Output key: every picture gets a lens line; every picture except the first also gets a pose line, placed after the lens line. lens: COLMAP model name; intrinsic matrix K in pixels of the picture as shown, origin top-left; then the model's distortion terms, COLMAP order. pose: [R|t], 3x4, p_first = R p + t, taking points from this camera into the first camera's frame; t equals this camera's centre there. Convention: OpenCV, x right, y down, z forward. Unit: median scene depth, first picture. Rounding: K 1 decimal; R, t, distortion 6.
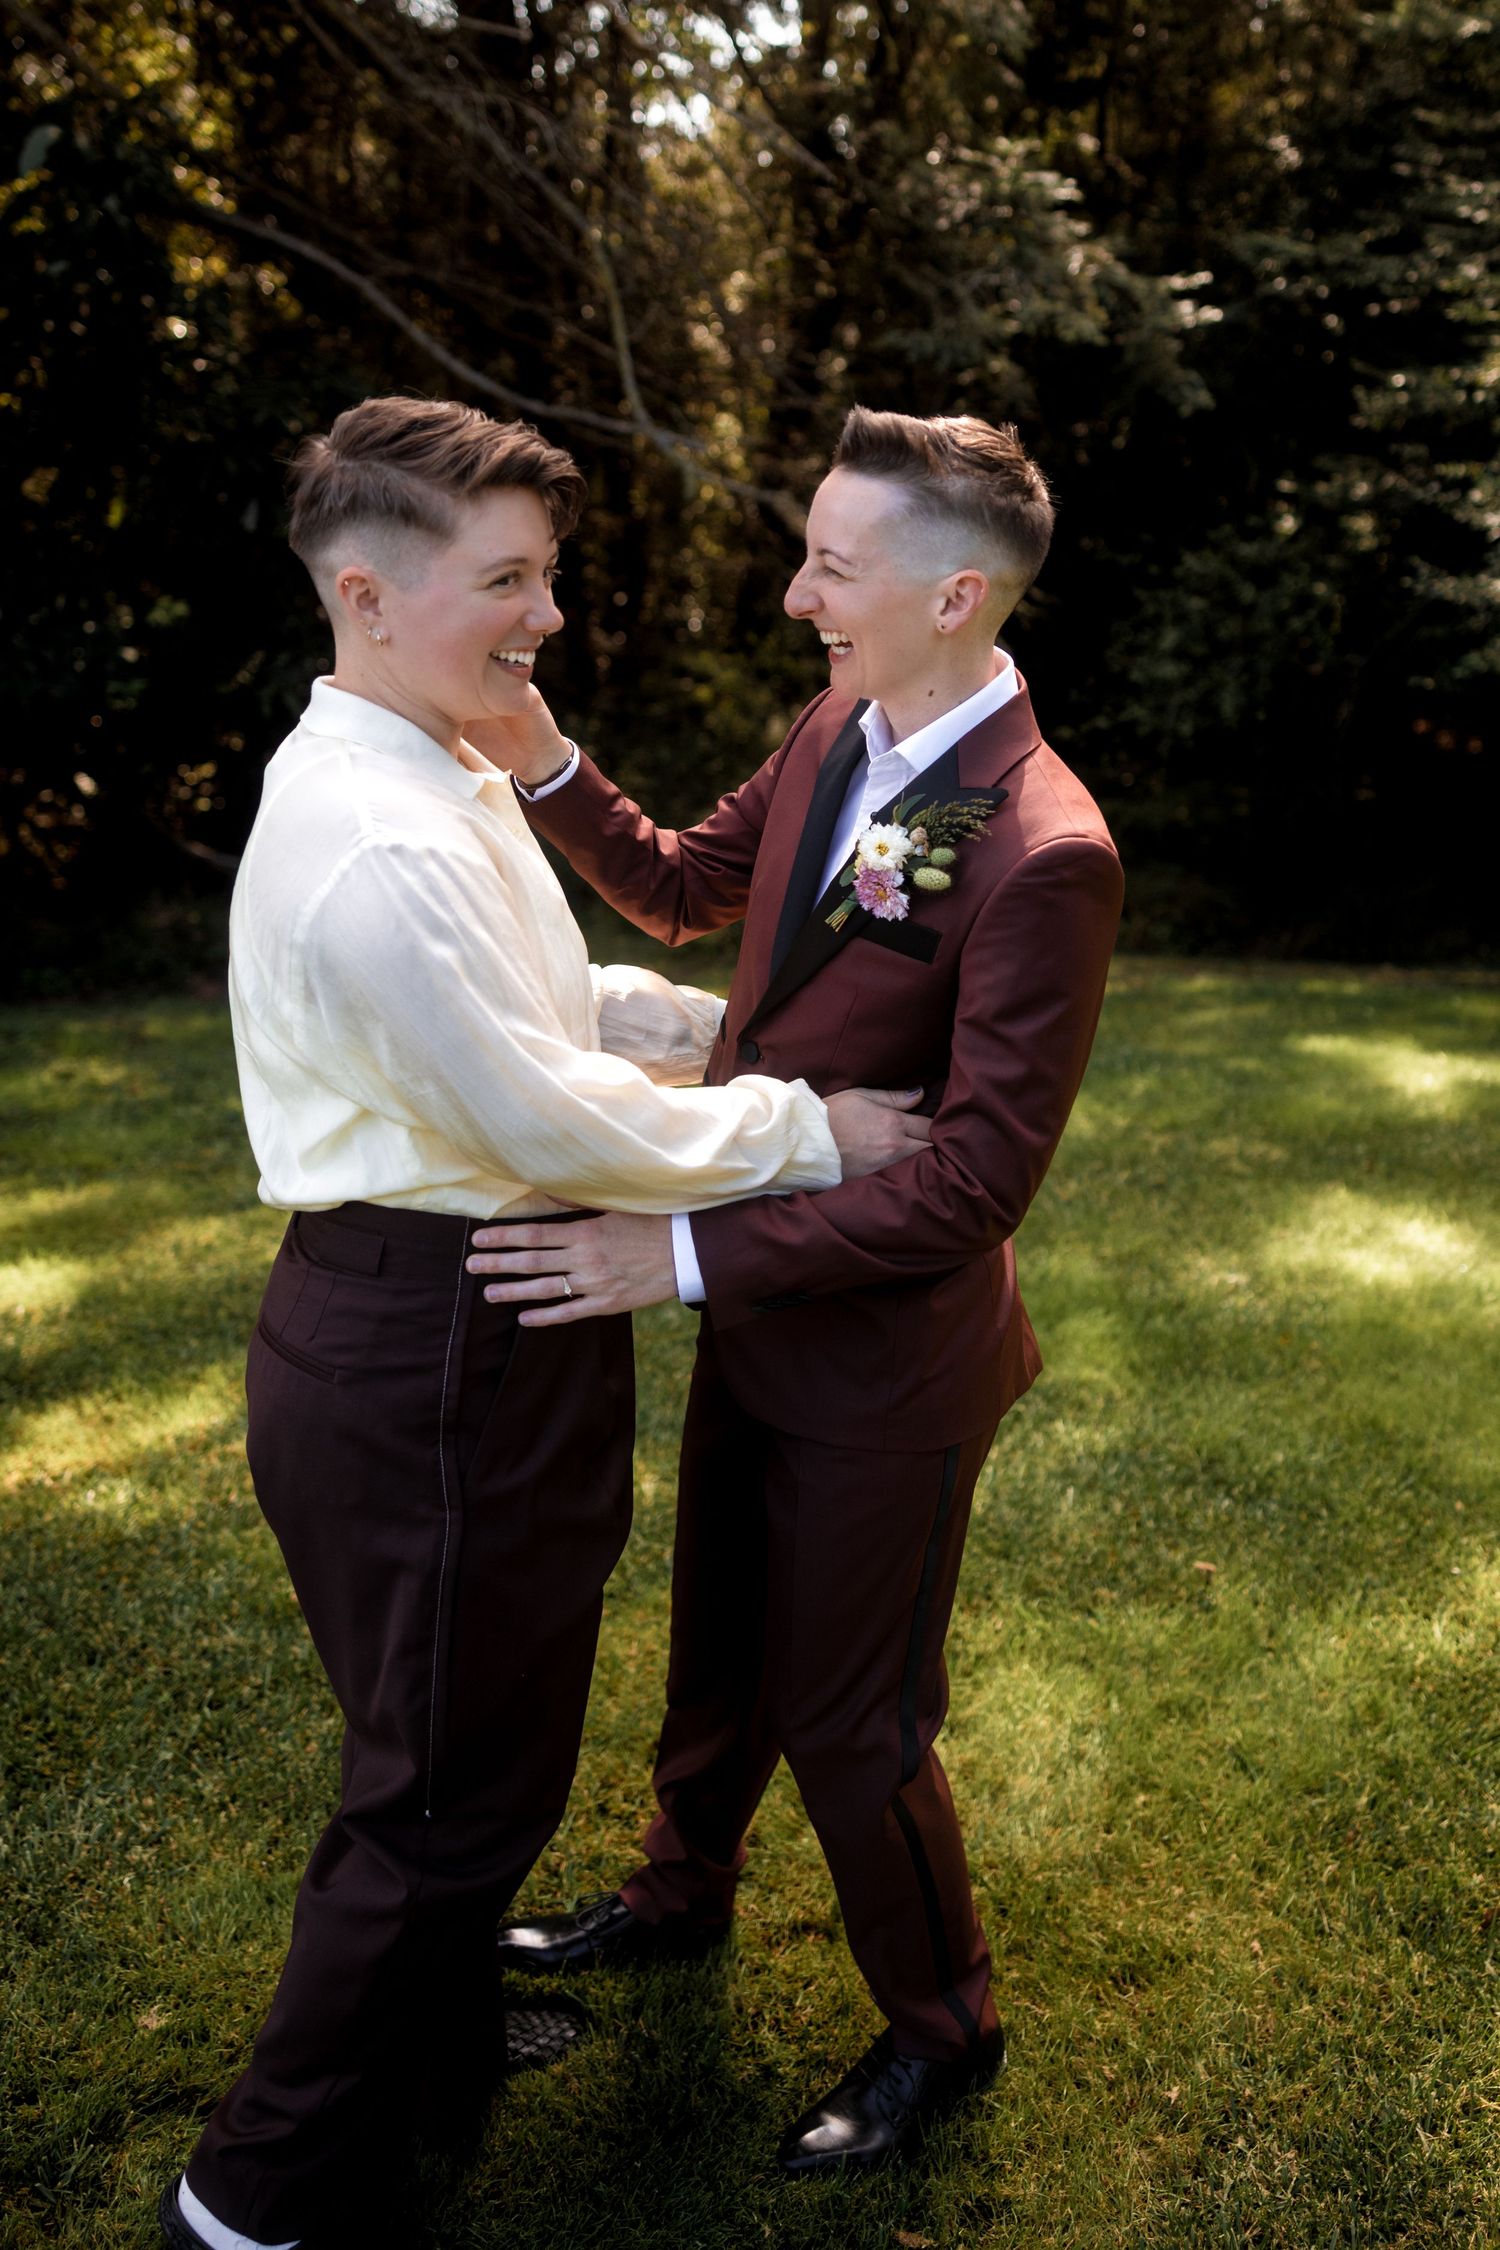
lens RADIAL K [[2280.9, 0, 750.0], [0, 2280.9, 1125.0], [0, 0, 1]] dist [-0.002207, -0.025152]
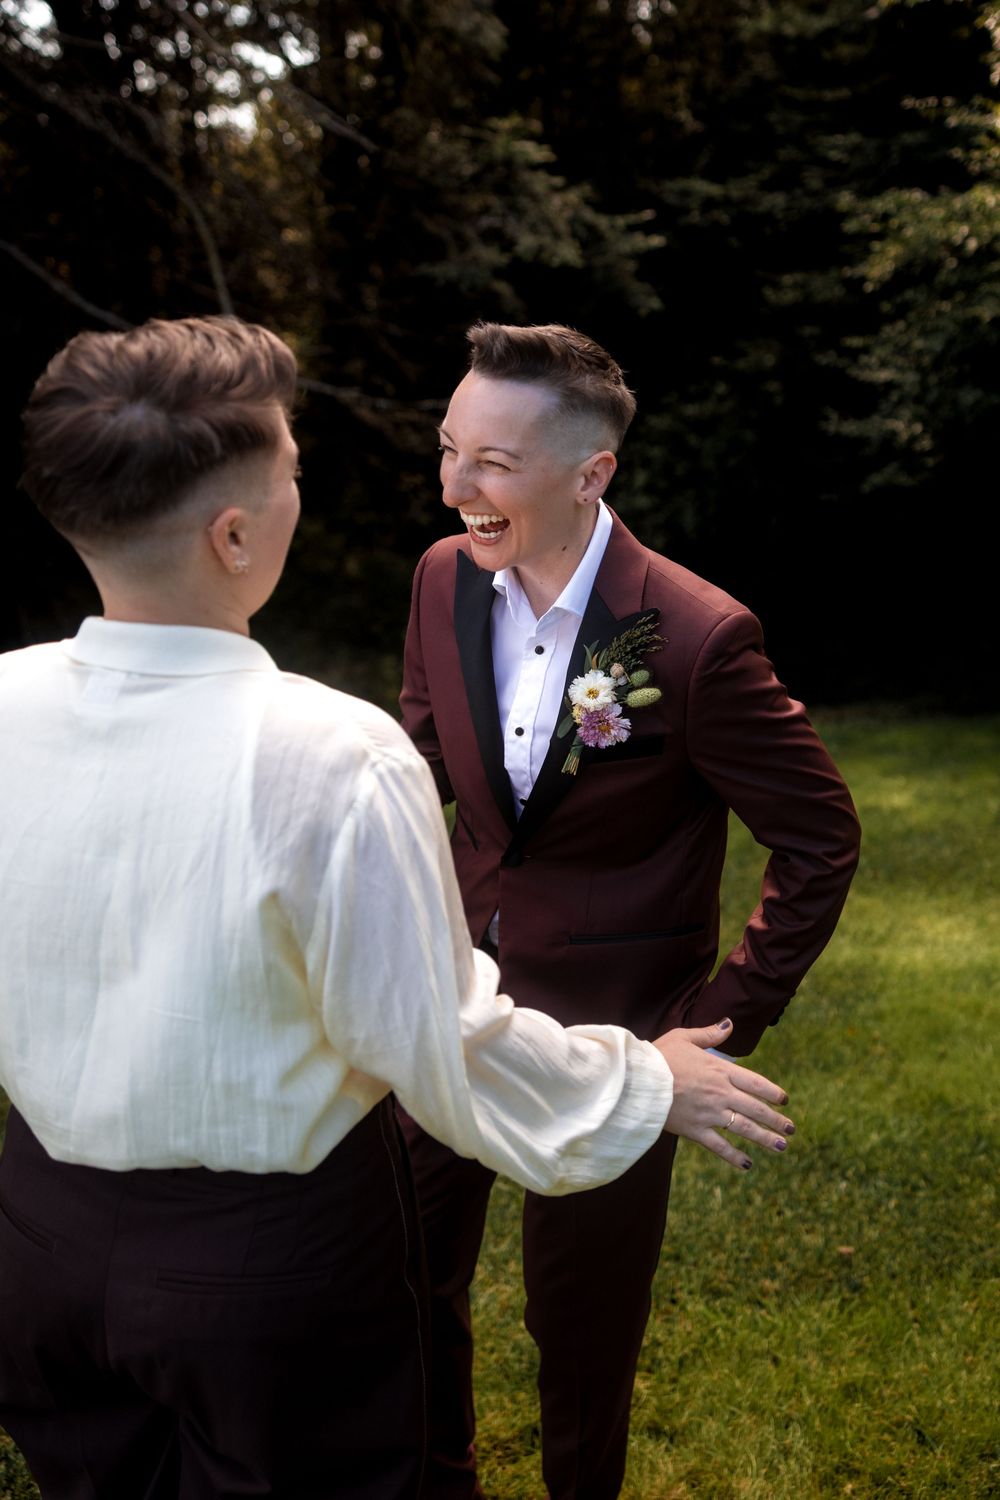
lens RADIAL K [[1520.6, 0, 500.0], [0, 1520.6, 750.0], [0, 0, 1]] dist [-0.002207, -0.025152]
pose [[0.986602, -0.094461, 0.133017, -0.047602], [0.098643, 0.994804, -0.025195, -0.051033], [-0.129946, 0.037979, 0.990793, 0.161693]]
